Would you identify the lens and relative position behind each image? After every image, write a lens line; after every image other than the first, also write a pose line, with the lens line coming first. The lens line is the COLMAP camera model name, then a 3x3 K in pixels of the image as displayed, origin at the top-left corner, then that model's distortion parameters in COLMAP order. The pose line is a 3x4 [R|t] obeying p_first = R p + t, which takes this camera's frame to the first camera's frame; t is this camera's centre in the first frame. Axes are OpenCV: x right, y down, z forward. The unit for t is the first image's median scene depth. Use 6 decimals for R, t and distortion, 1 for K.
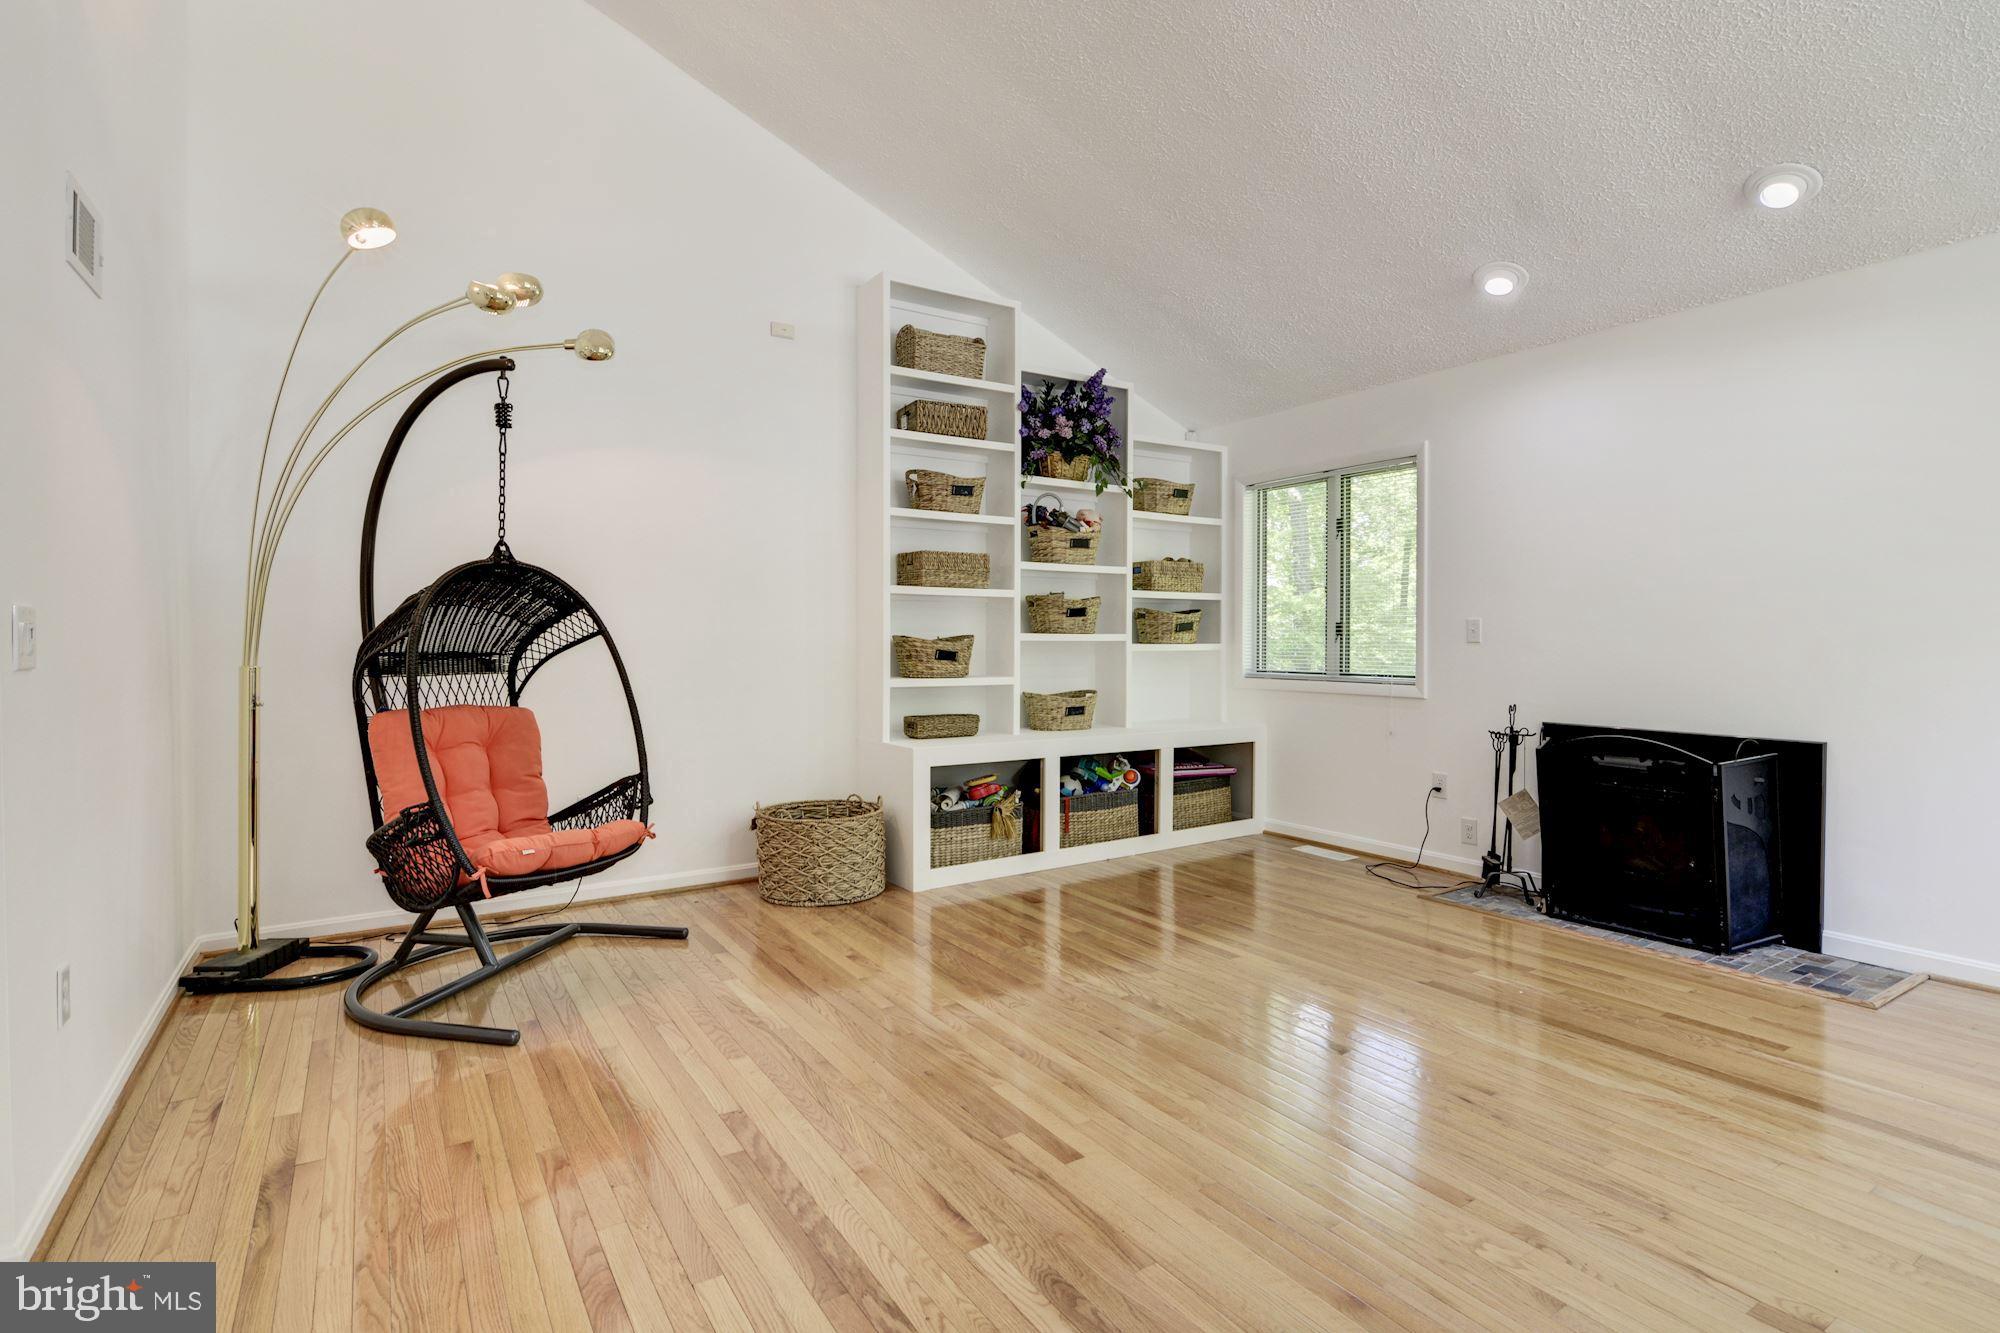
lens RADIAL K [[967.8, 0, 981.8], [0, 967.8, 647.6], [0, 0, 1]] dist [0.003145, -0.006590]
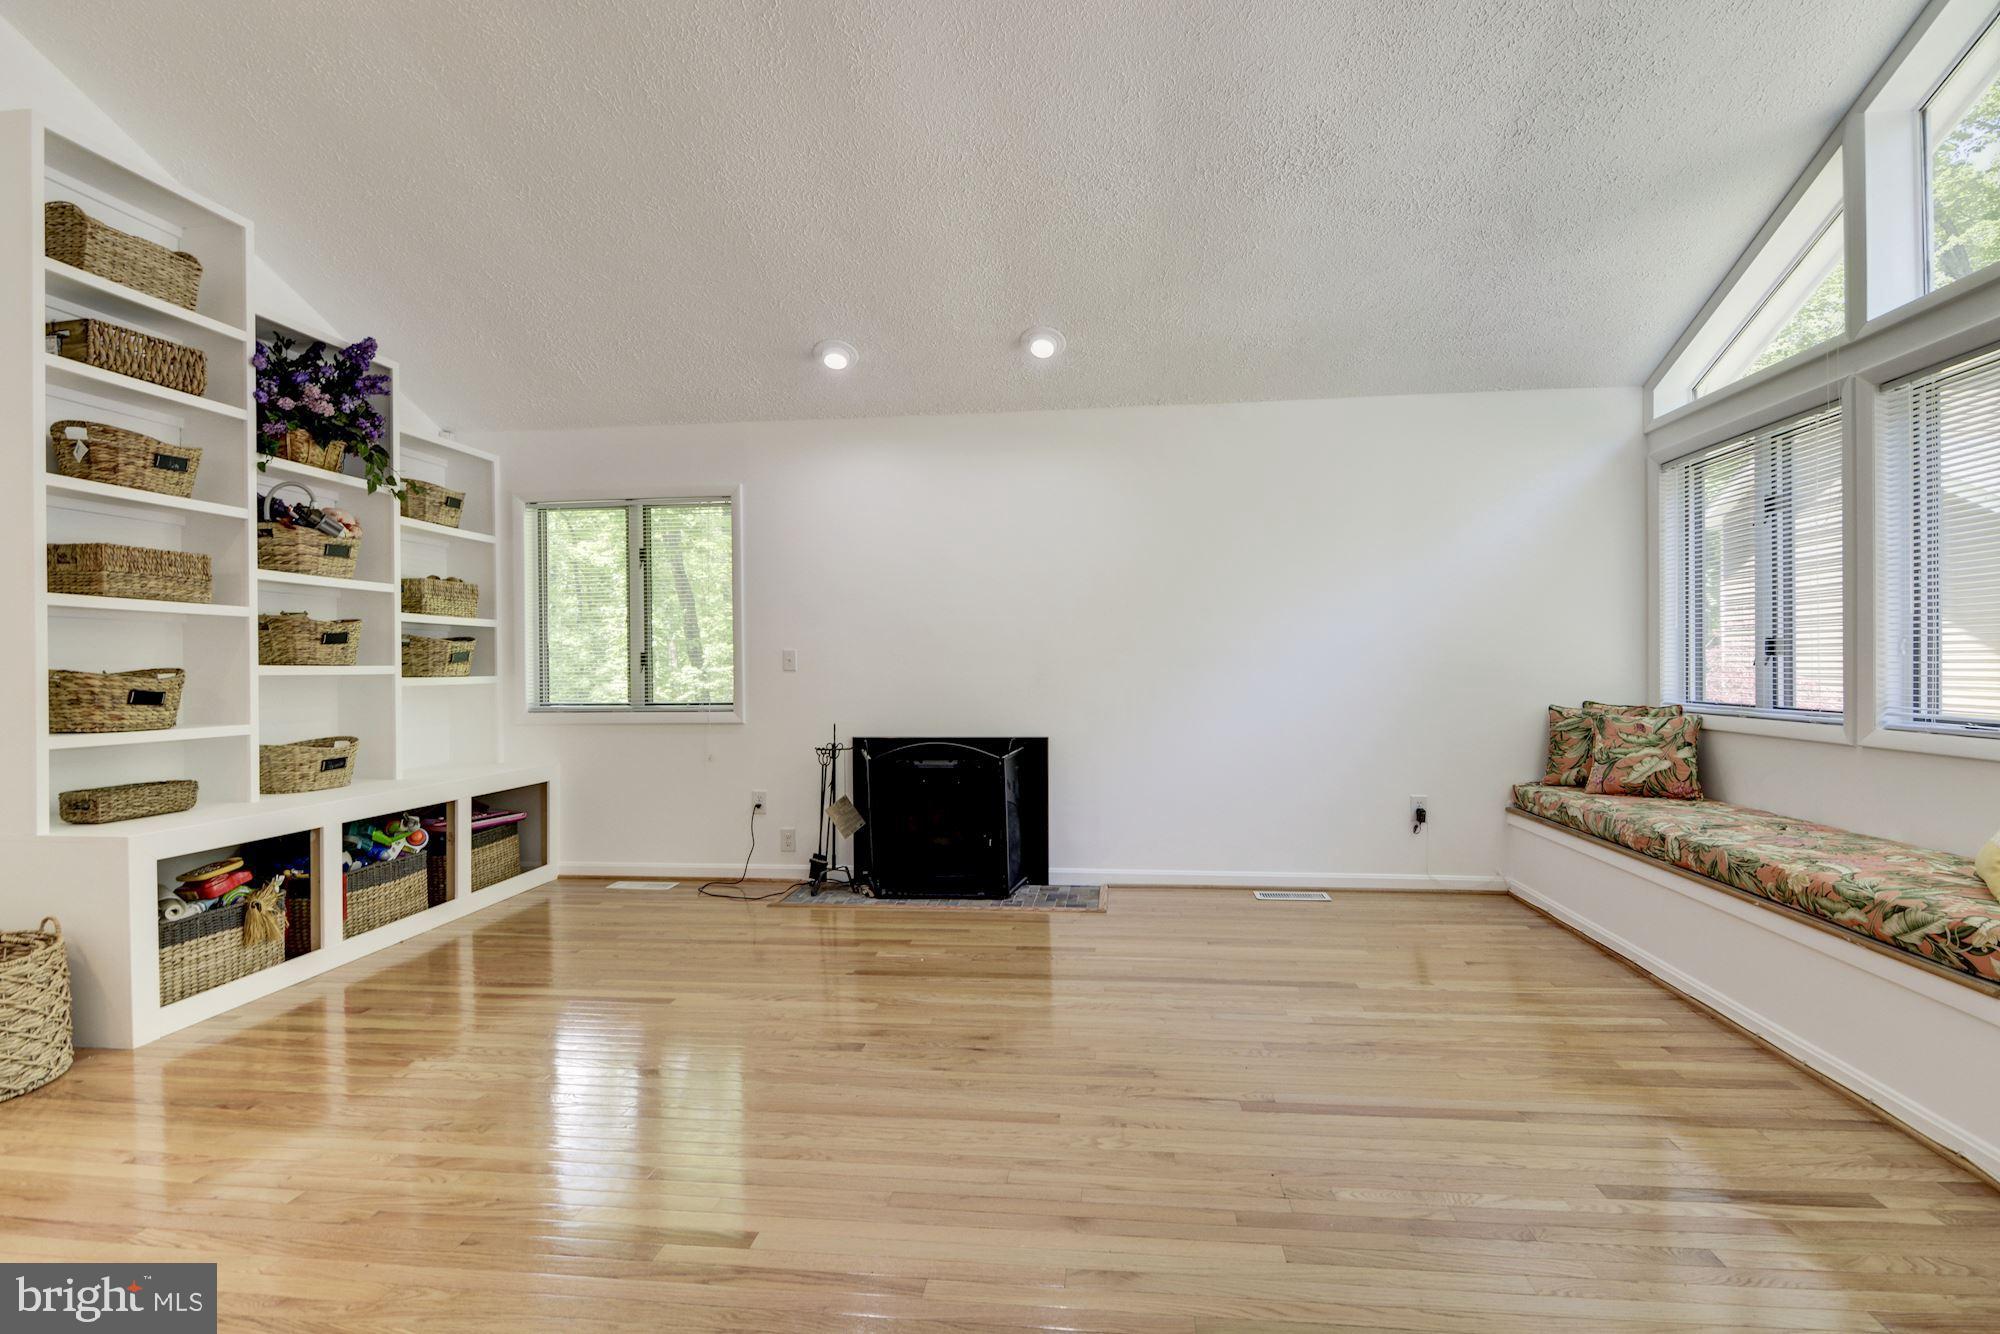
lens RADIAL K [[967.8, 0, 988.9], [0, 967.8, 668.3], [0, 0, 1]] dist [0.003145, -0.006590]
pose [[0.640891, -0.008812, 0.767582, -0.180551], [0.017947, 0.999833, -0.003506, 0.000343], [-0.767422, 0.016023, 0.640942, 0.095853]]
